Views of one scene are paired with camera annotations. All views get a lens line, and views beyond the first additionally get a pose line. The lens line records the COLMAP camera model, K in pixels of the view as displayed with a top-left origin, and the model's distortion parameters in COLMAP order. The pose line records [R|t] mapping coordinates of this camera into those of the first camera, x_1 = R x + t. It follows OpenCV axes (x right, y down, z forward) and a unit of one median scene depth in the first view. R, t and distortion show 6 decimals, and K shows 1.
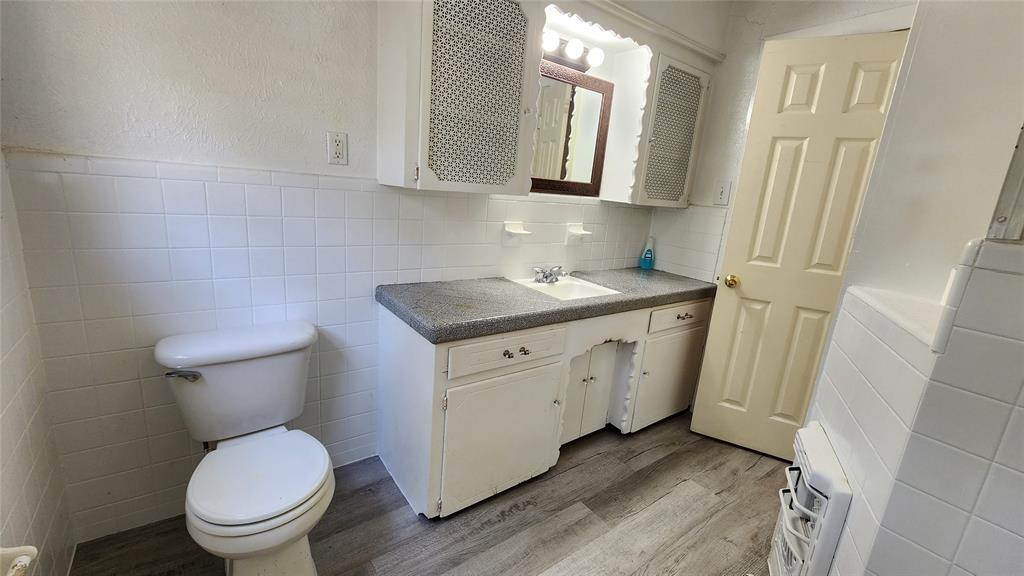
lens RADIAL K [[422.2, 0, 511.5], [0, 422.2, 284.7], [0, 0, 1]] dist [-0.002400, -0.000106]
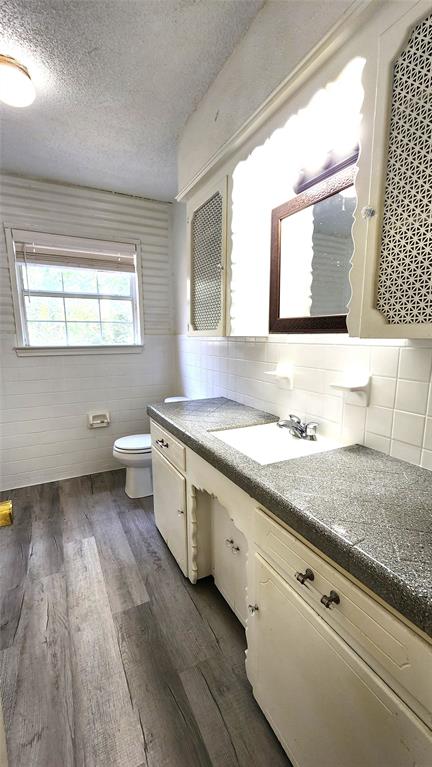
lens RADIAL K [[313.4, 0, 215.9], [0, 313.4, 385.9], [0, 0, 1]] dist [0.002558, 0.000567]
pose [[-0.147346, 0.072235, -0.986444, 0.995539], [-0.233160, 0.966686, 0.105616, -0.179055], [0.961210, 0.245561, -0.125595, 1.228917]]
